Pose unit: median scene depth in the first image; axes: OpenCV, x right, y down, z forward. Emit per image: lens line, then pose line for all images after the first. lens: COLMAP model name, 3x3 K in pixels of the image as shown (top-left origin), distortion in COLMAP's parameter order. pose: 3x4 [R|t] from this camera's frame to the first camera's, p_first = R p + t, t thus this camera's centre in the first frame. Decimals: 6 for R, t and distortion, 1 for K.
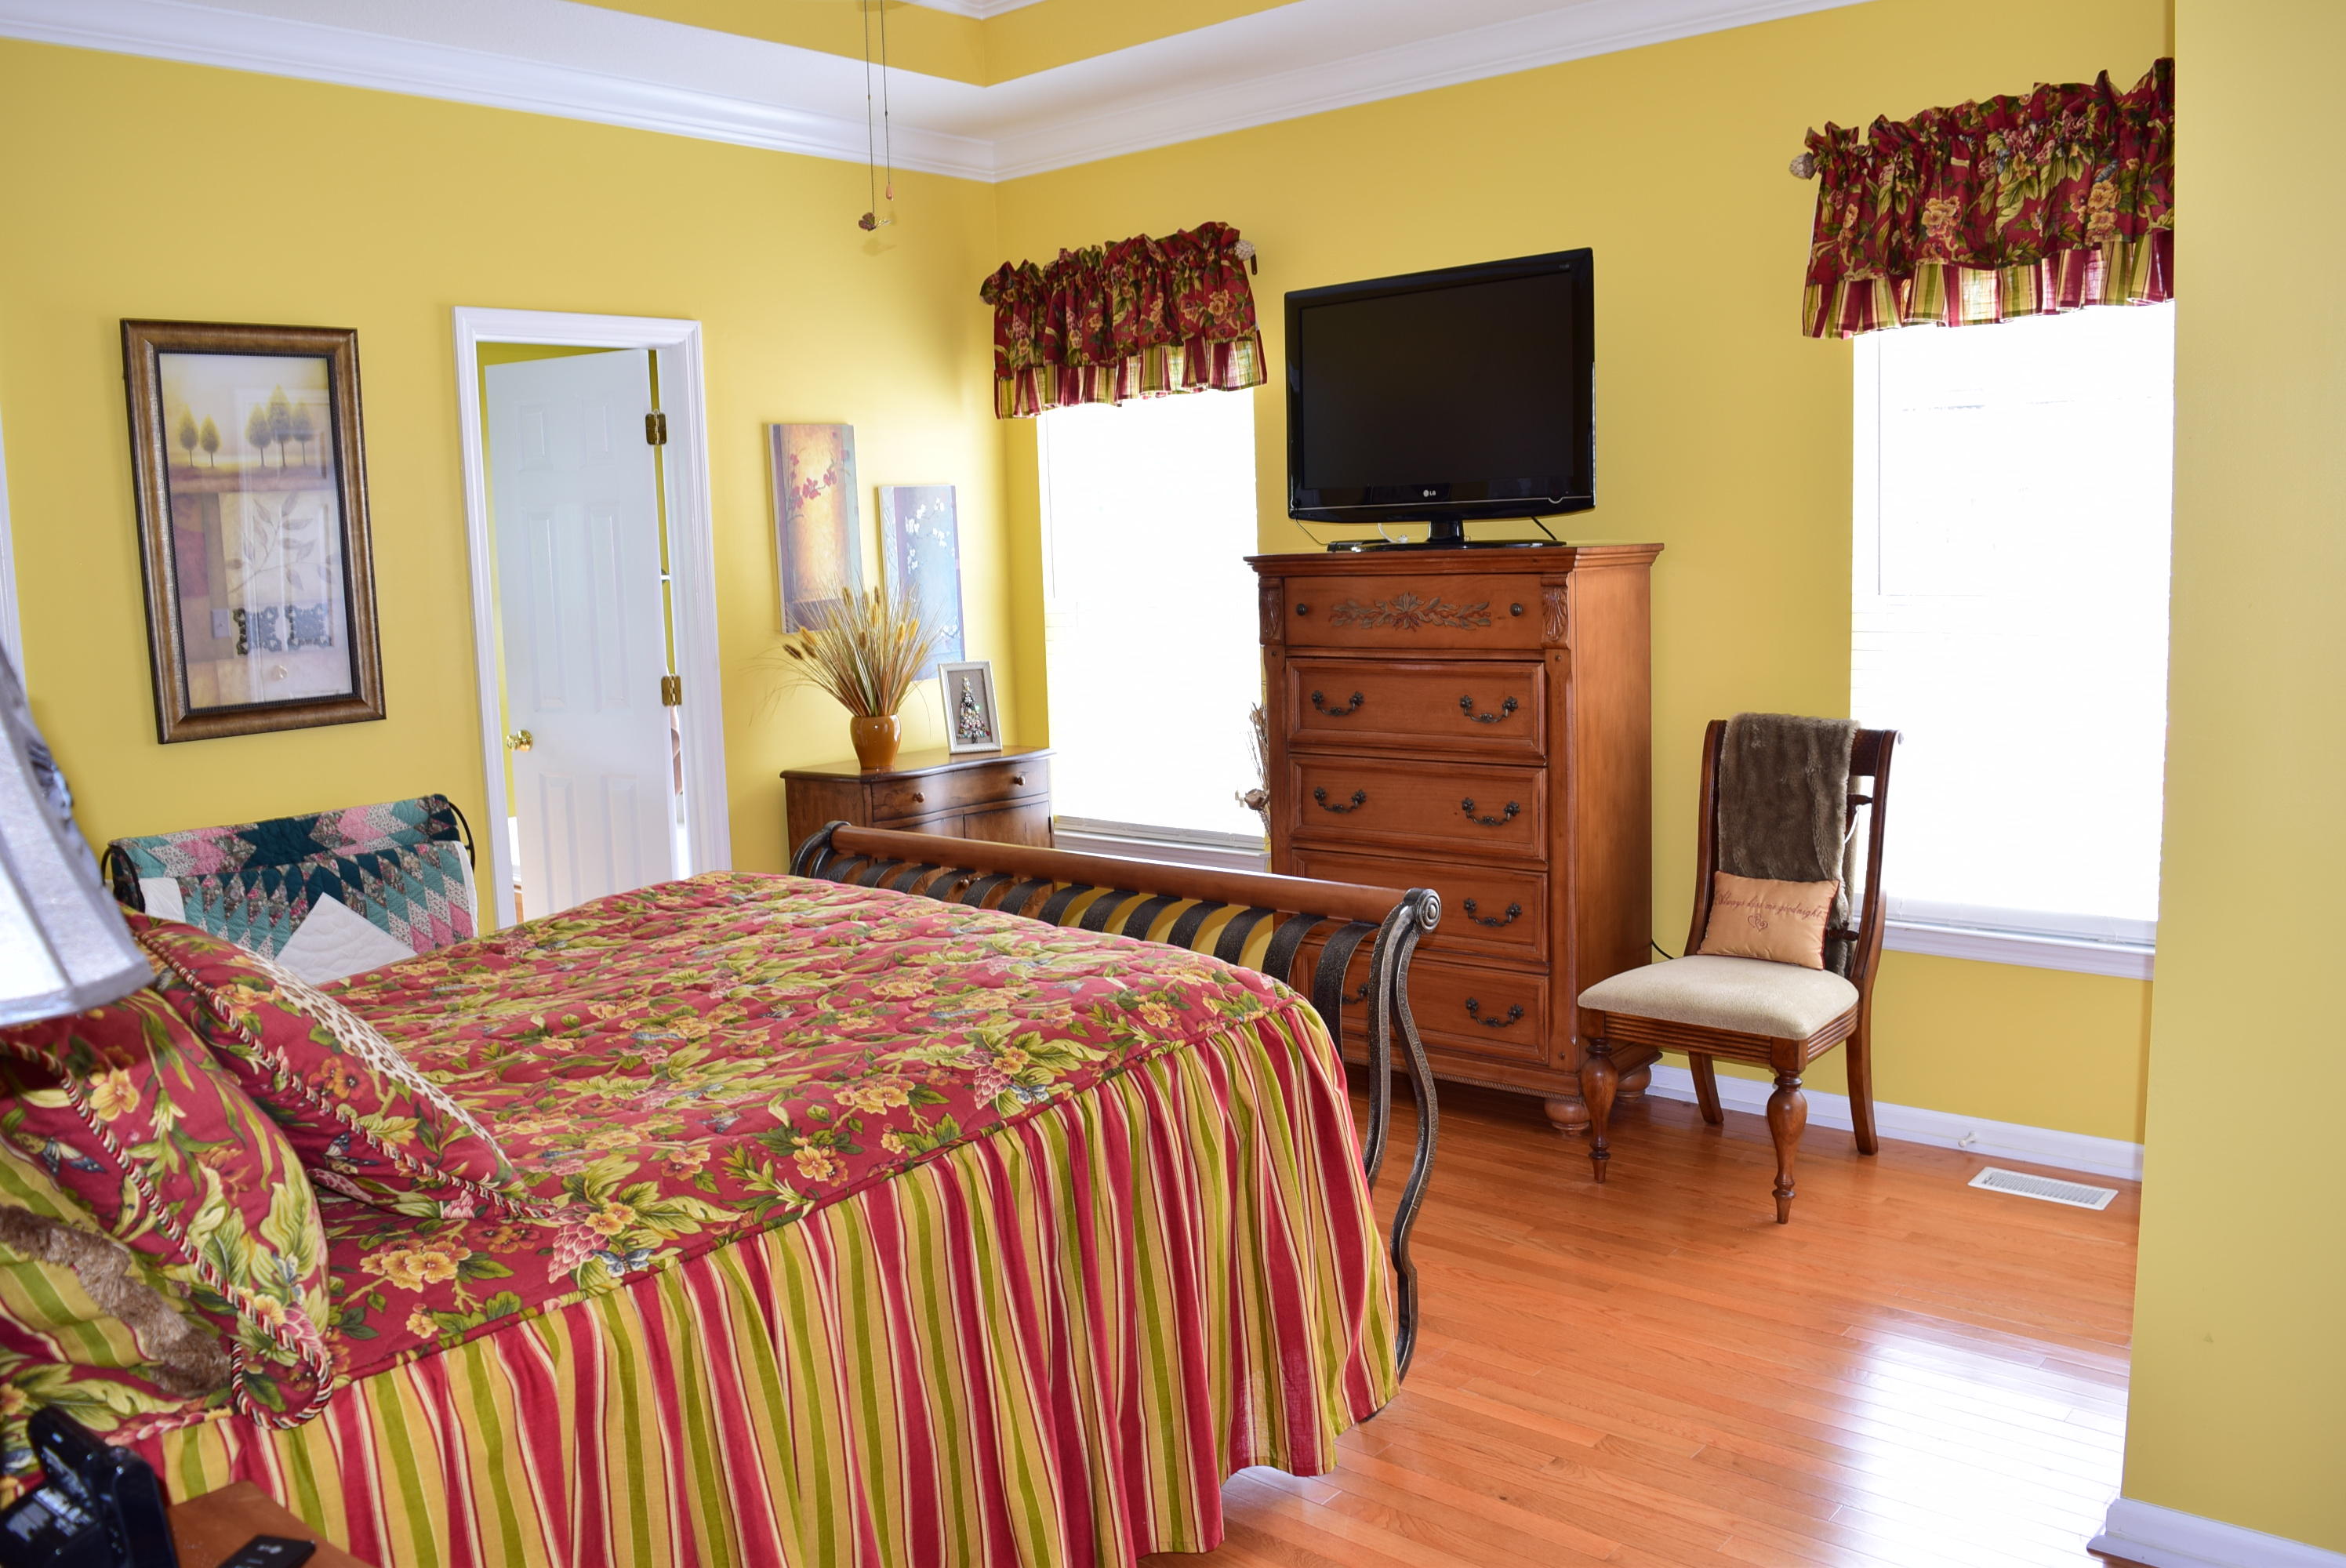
lens RADIAL K [[1856.9, 0, 1172.6], [0, 1856.9, 777.6], [0, 0, 1]] dist [-0.085809, 0.007794]
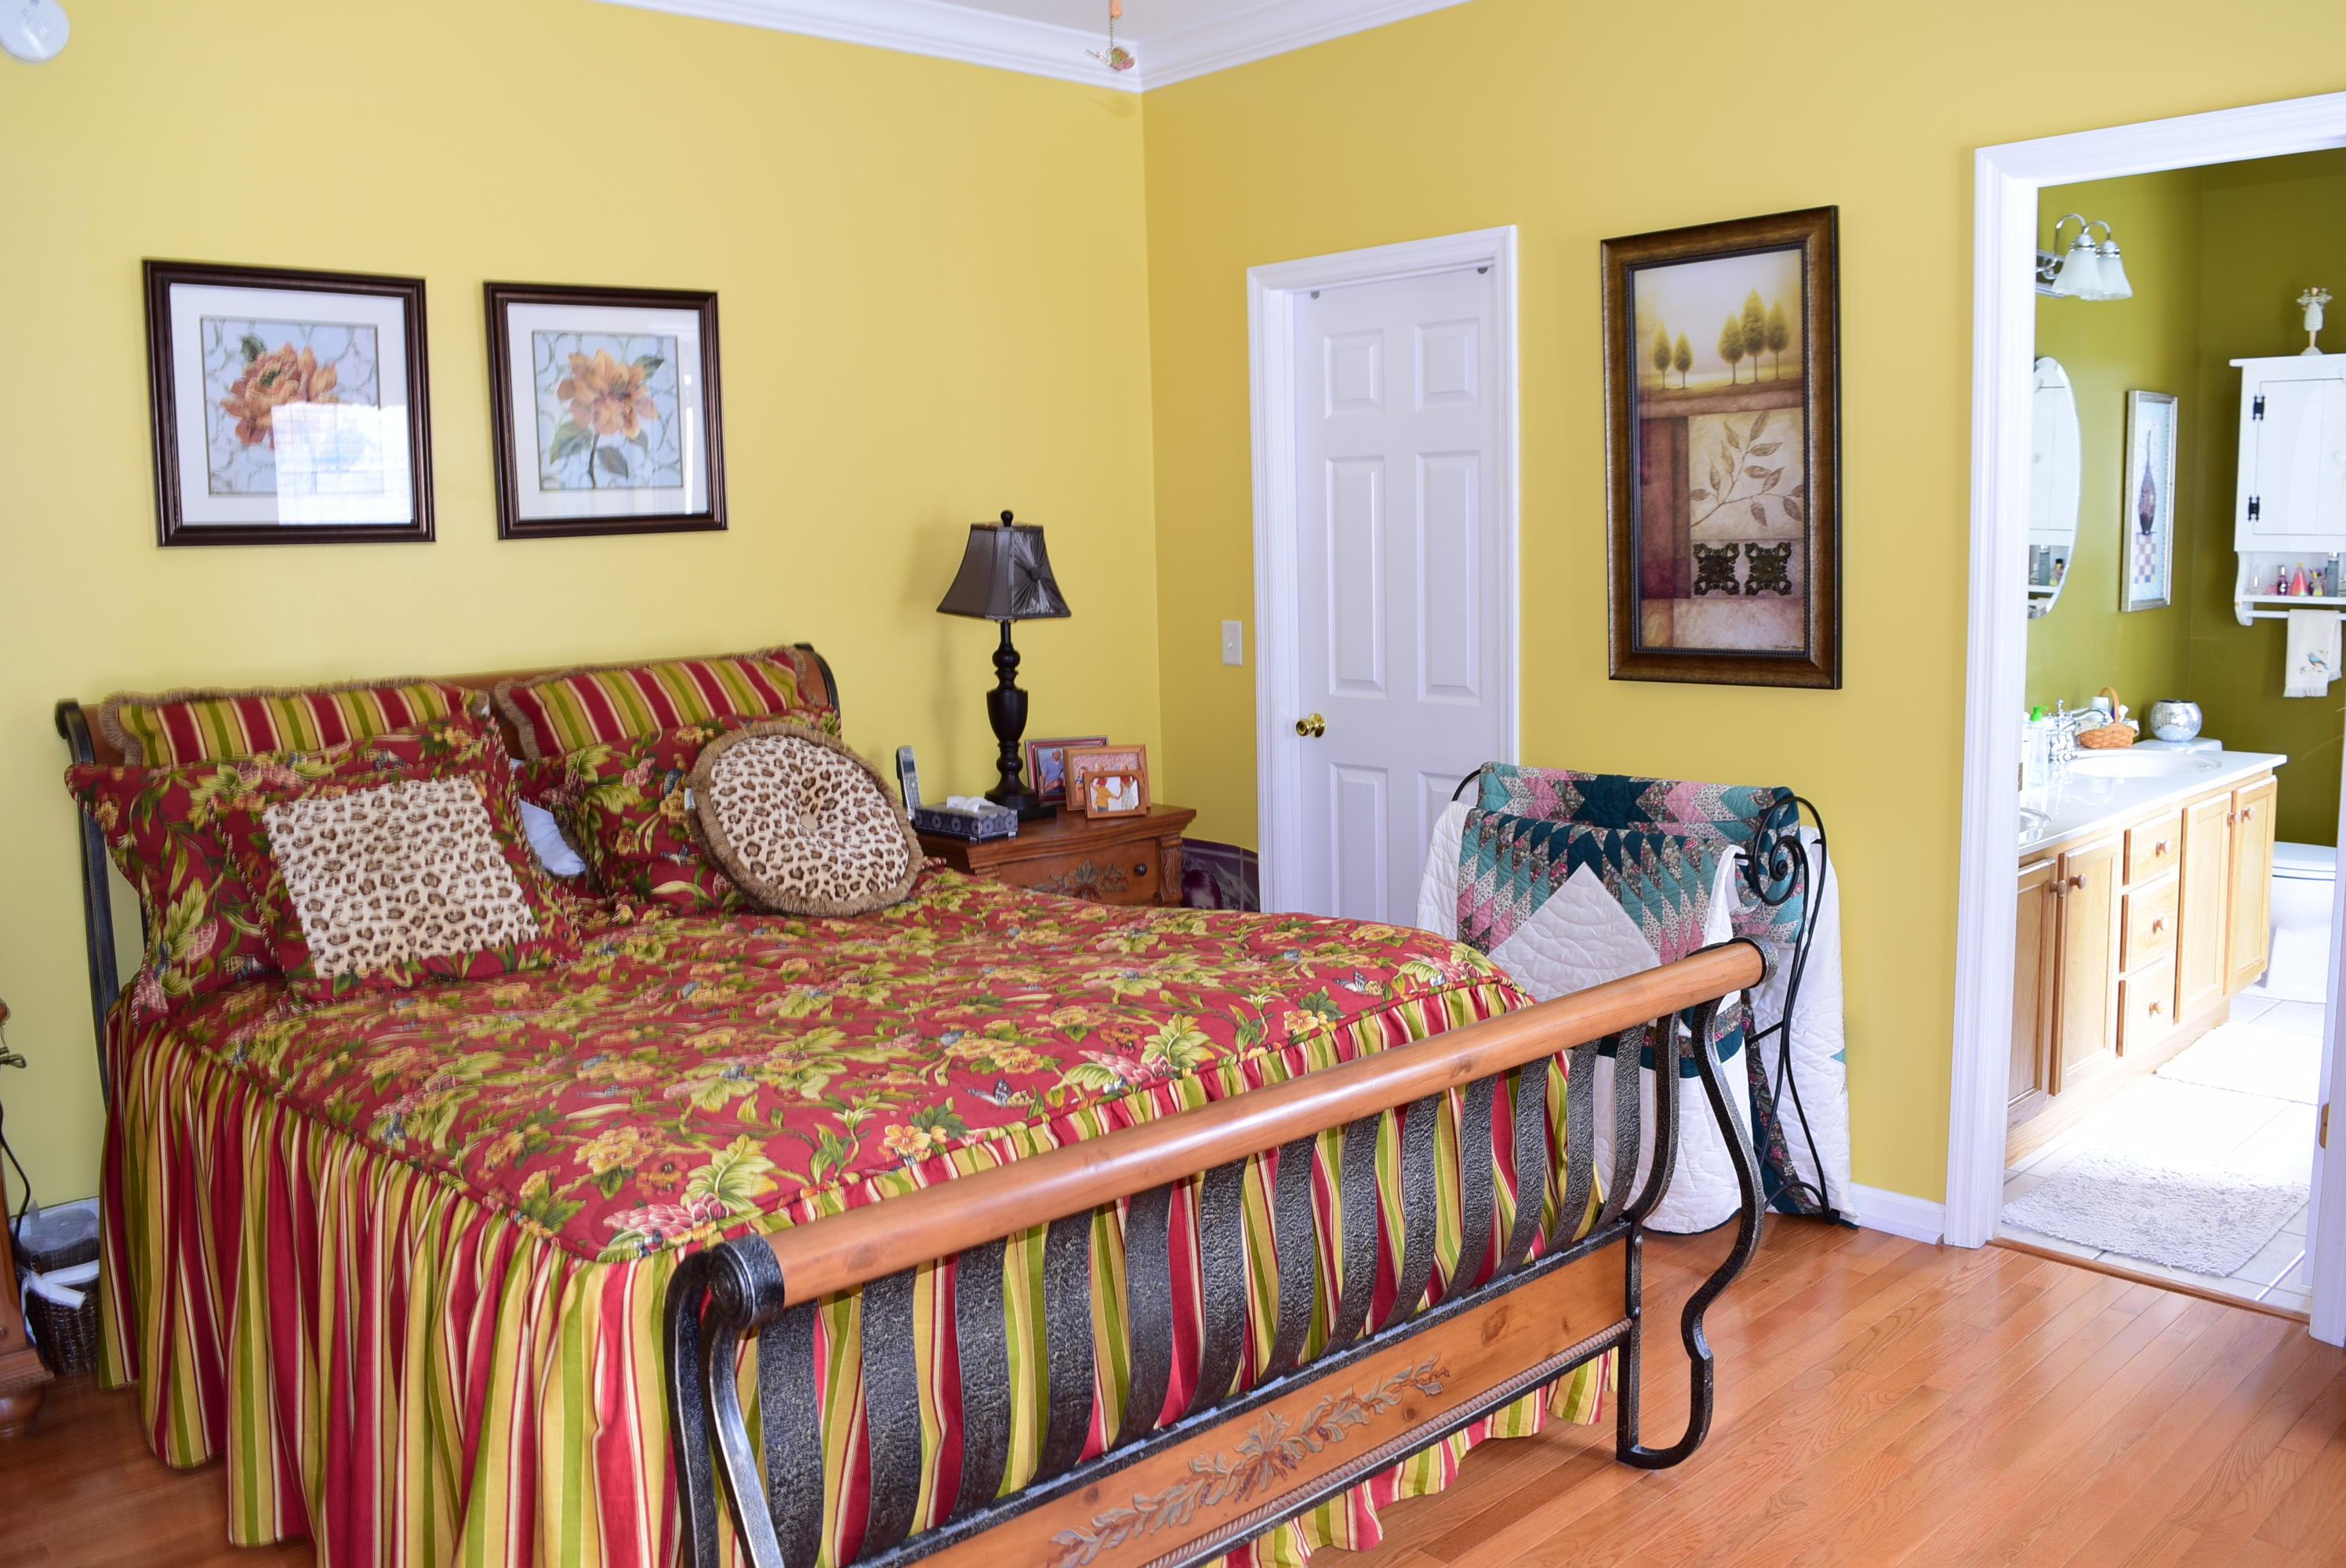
lens RADIAL K [[1743.4, 0, 1164.3], [0, 1743.4, 742.7], [0, 0, 1]] dist [0.003367, 0.001082]
pose [[-0.070493, 0.155208, -0.985363, 0.382053], [-0.102496, 0.981465, 0.161927, -0.110304], [0.992232, 0.112411, -0.053278, 0.798311]]
